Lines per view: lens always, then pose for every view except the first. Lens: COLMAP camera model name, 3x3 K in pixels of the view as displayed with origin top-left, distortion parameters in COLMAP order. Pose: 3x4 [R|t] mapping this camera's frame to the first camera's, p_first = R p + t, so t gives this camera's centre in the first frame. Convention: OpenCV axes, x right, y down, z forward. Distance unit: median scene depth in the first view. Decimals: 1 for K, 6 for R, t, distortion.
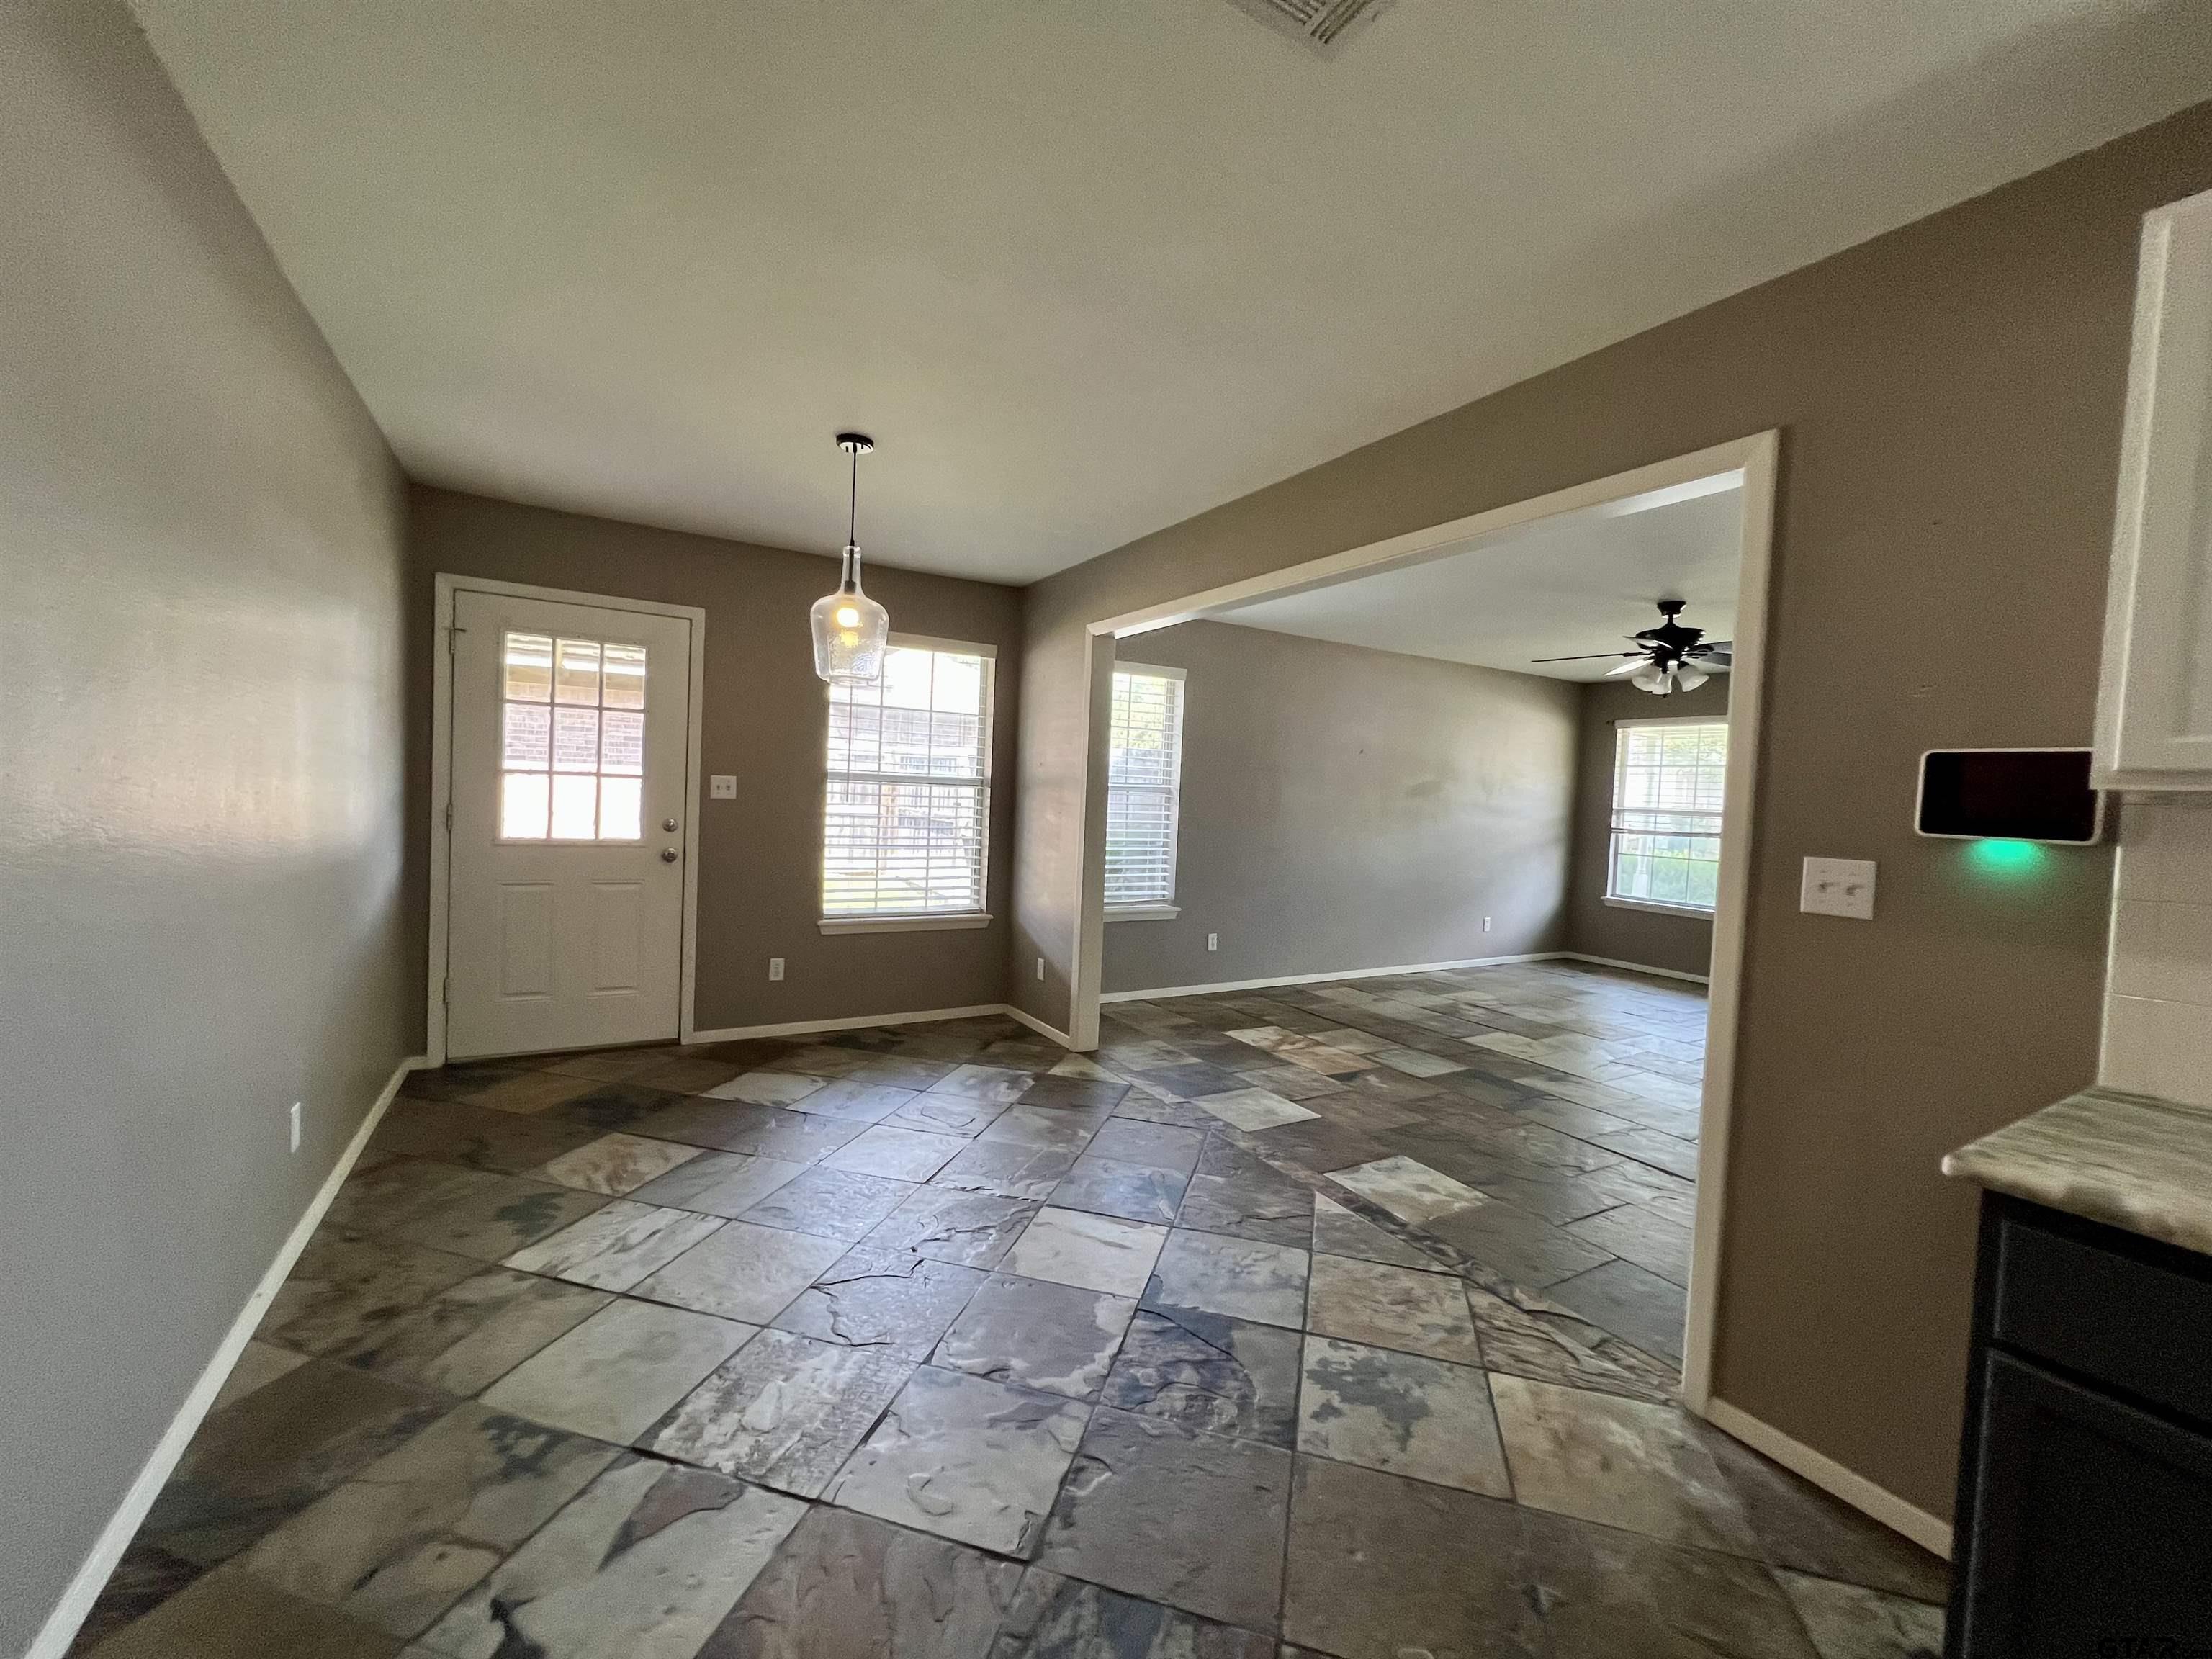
lens RADIAL K [[883.9, 0, 1104.9], [0, 883.9, 825.2], [0, 0, 1]] dist [-0.003925, 0.001704]
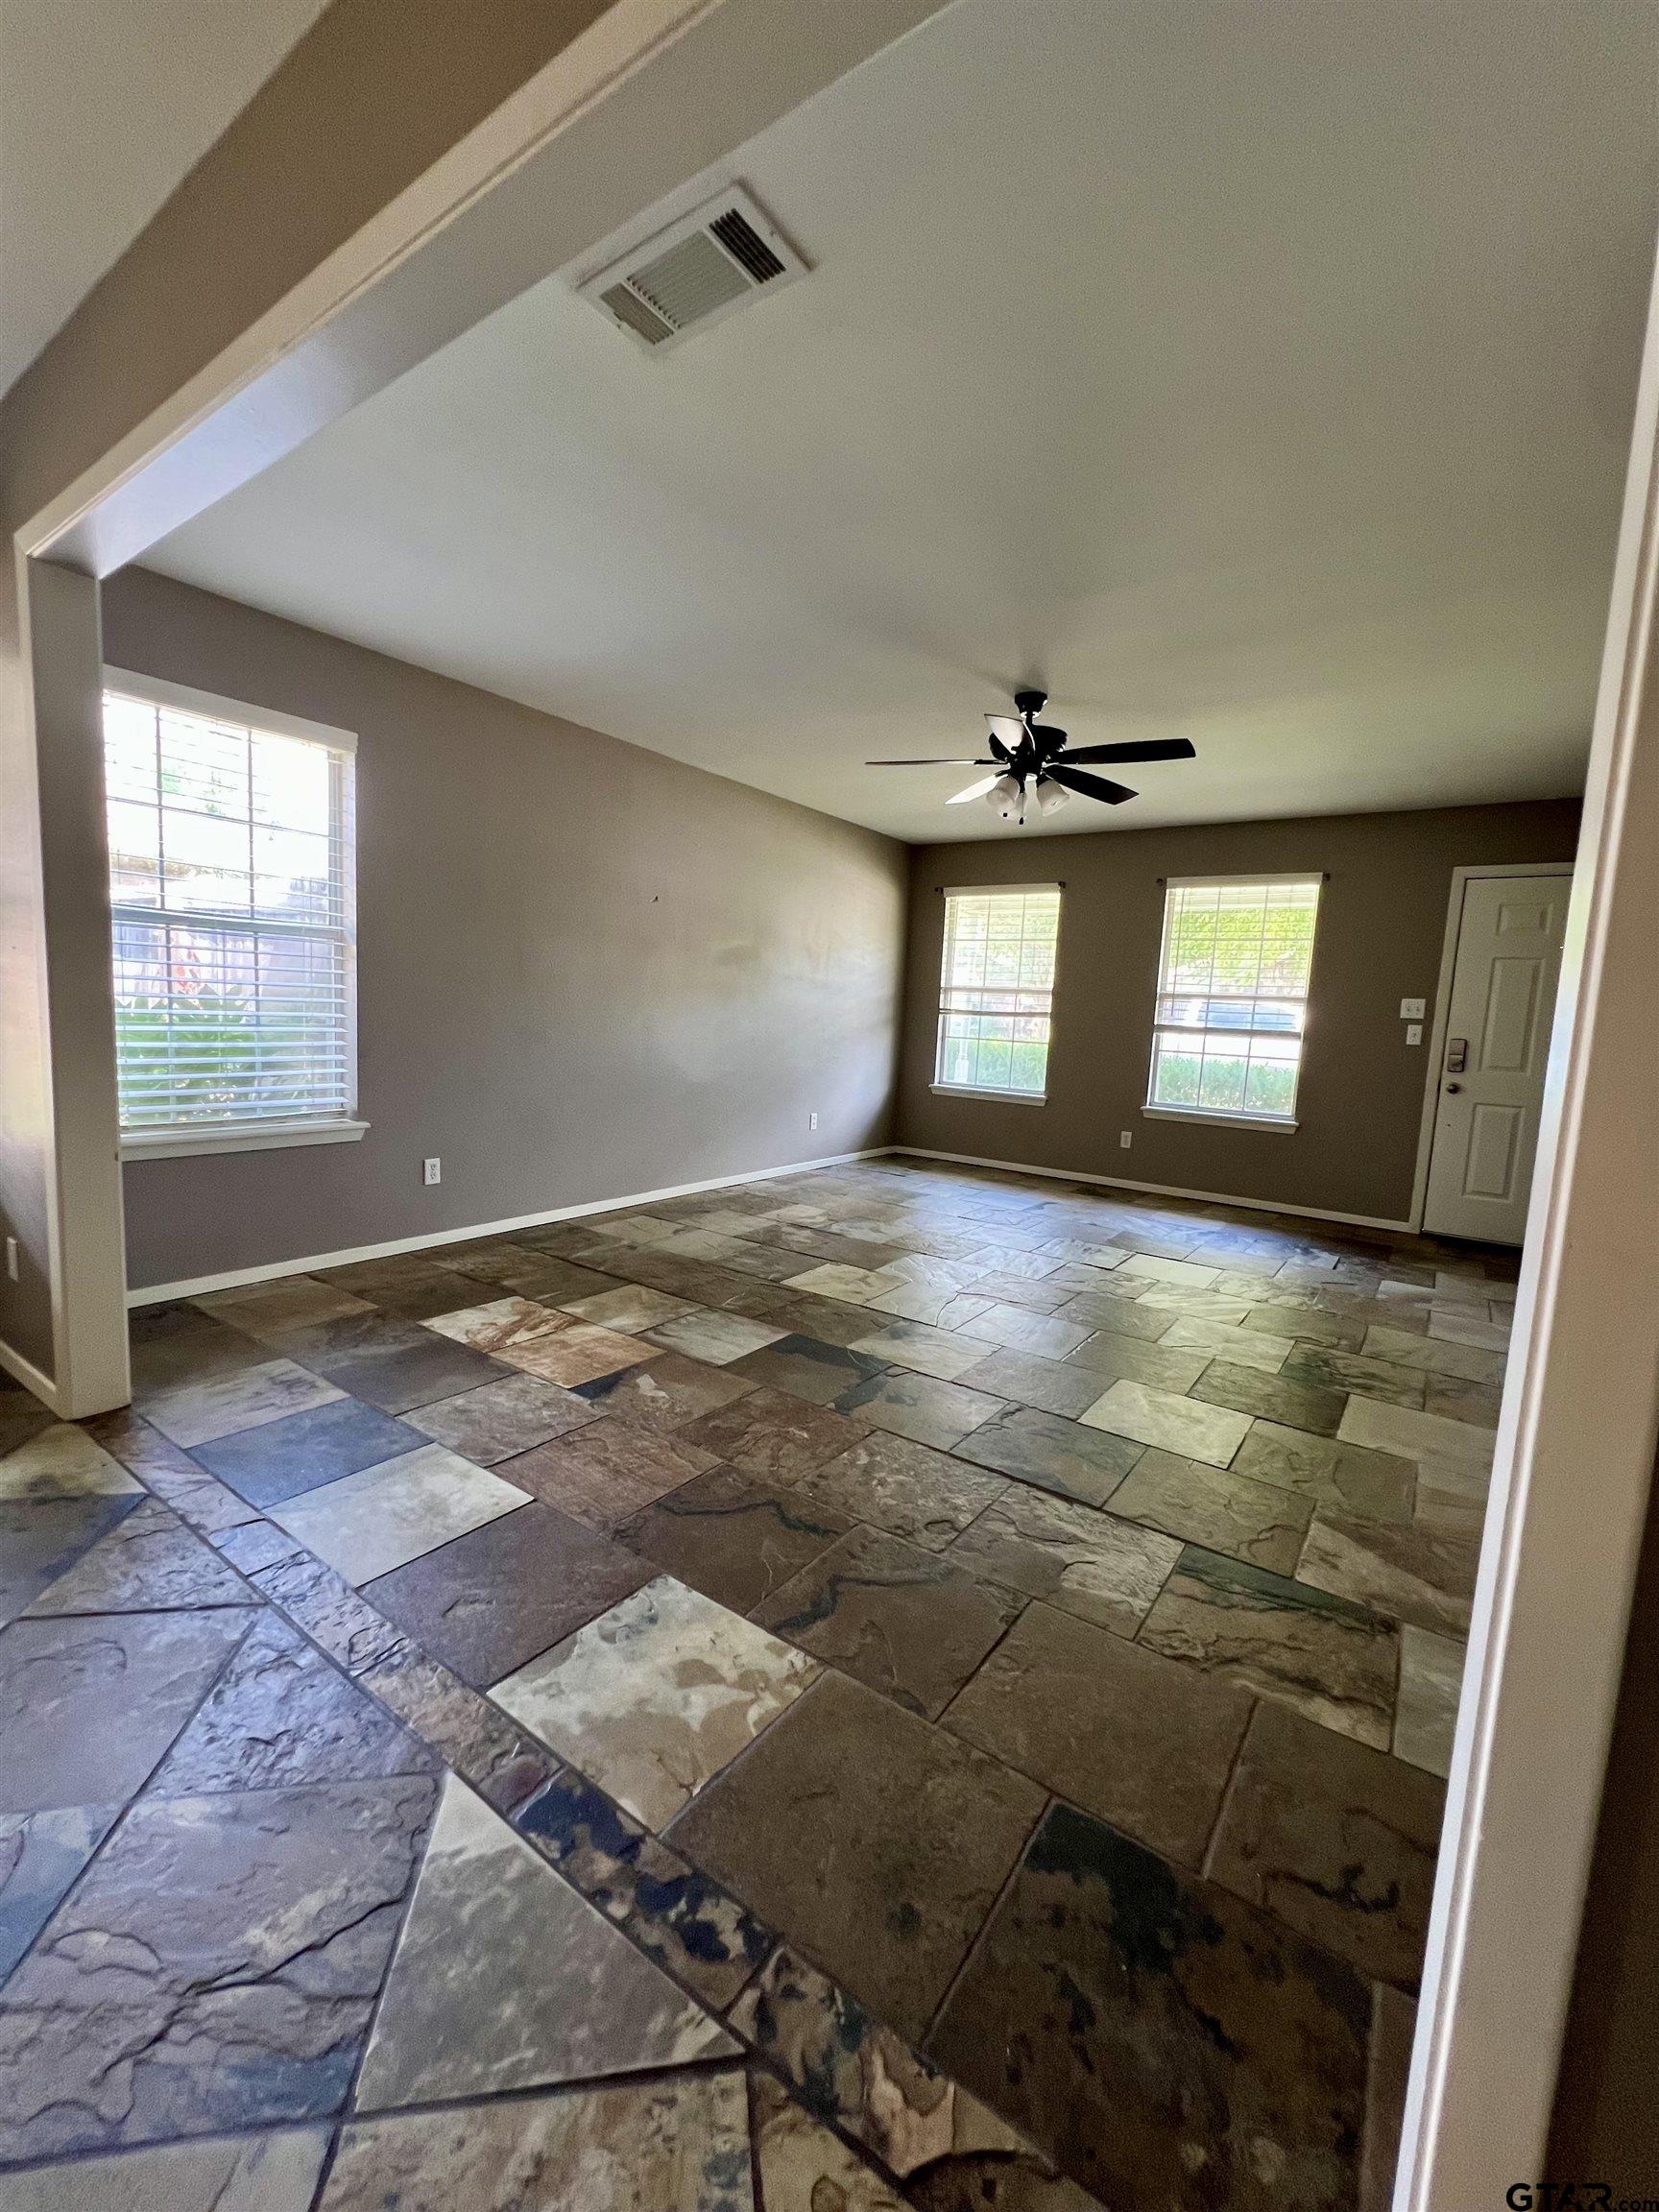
lens RADIAL K [[883.9, 0, 834.9], [0, 883.9, 1107.5], [0, 0, 1]] dist [-0.003925, 0.001704]
pose [[0.908755, -0.043186, 0.415090, 0.199812], [0.004428, 0.995573, 0.093885, 0.038747], [-0.417307, -0.083481, 0.904923, 0.450657]]
